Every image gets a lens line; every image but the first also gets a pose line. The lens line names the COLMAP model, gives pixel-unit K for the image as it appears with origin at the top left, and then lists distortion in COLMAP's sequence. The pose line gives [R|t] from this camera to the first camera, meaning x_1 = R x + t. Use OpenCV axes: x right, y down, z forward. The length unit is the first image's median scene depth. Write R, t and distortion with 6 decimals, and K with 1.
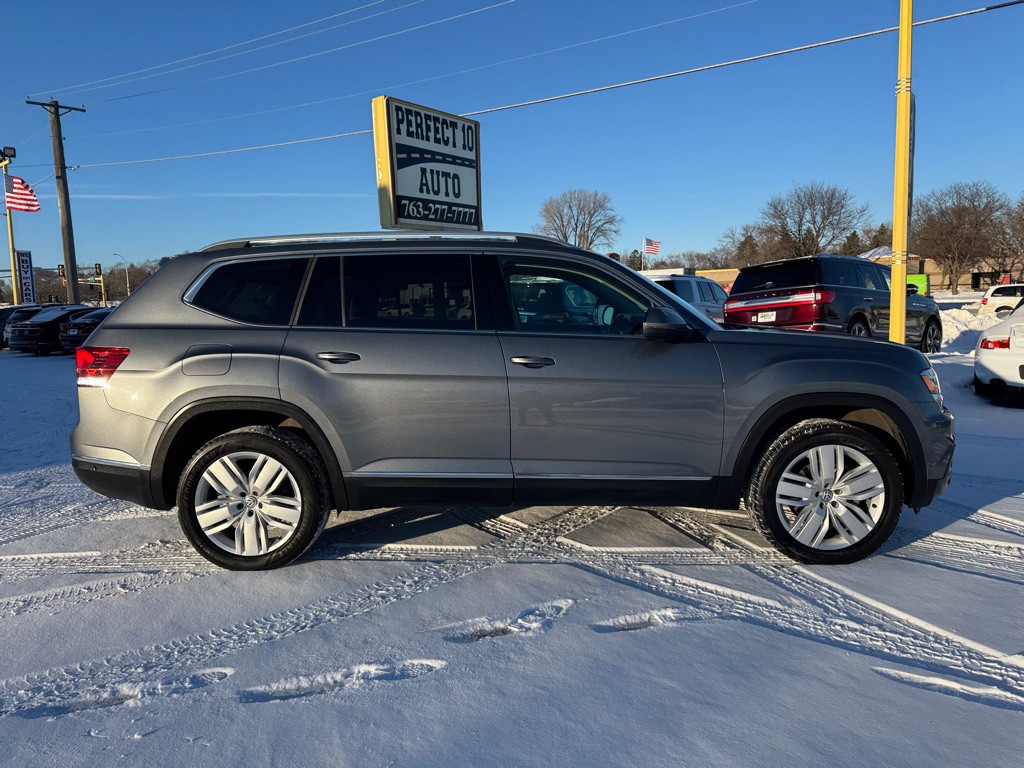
lens RADIAL K [[720.4, 0, 512.8], [0, 720.4, 395.3], [0, 0, 1]] dist [0.041362, -0.050479]
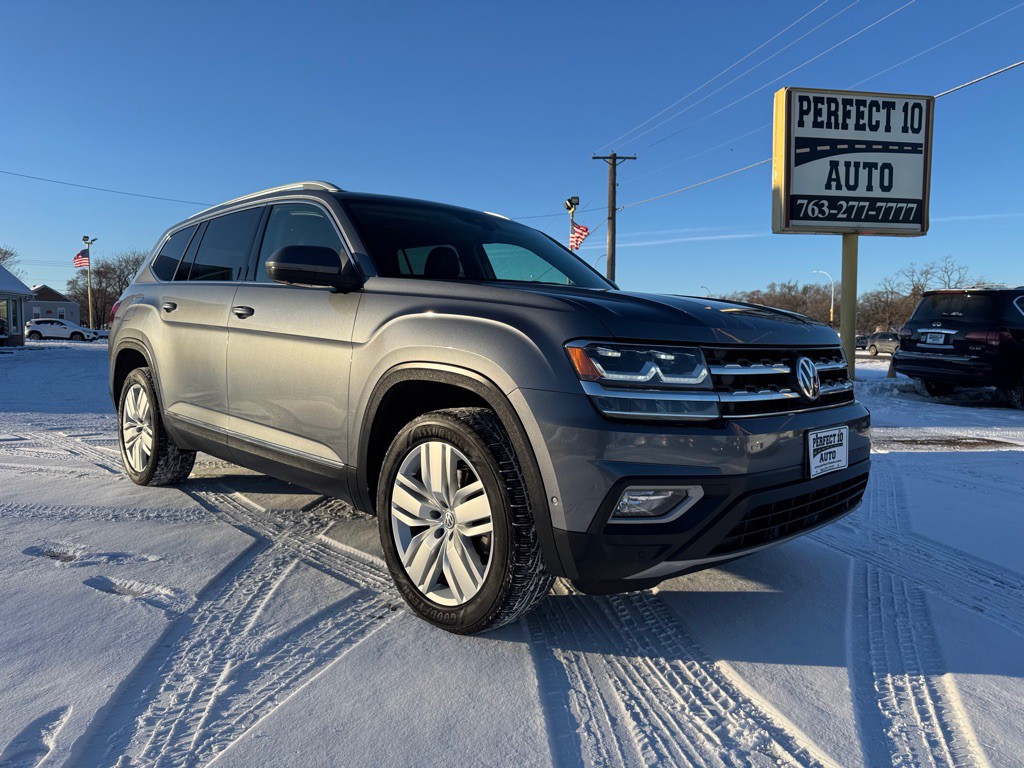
lens RADIAL K [[720.4, 0, 506.4], [0, 720.4, 384.1], [0, 0, 1]] dist [0.041362, -0.050479]
pose [[0.708807, 0.079315, -0.700929, 0.232976], [-0.119782, 0.992761, -0.008790, 0.003581], [0.695158, 0.090189, 0.713177, 0.140944]]
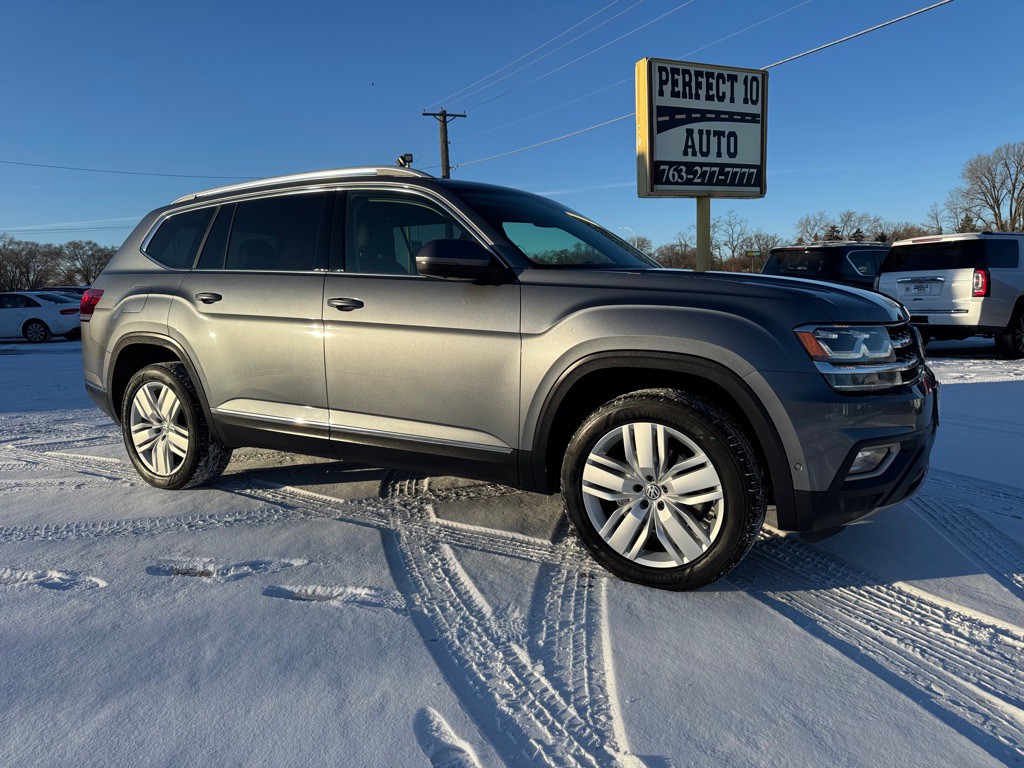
lens RADIAL K [[720.4, 0, 505.6], [0, 720.4, 384.6], [0, 0, 1]] dist [0.041362, -0.050479]
pose [[0.862638, 0.065164, -0.501606, 0.167347], [-0.060018, 0.997848, 0.026416, 0.004972], [0.502248, 0.007318, 0.864693, 0.075067]]
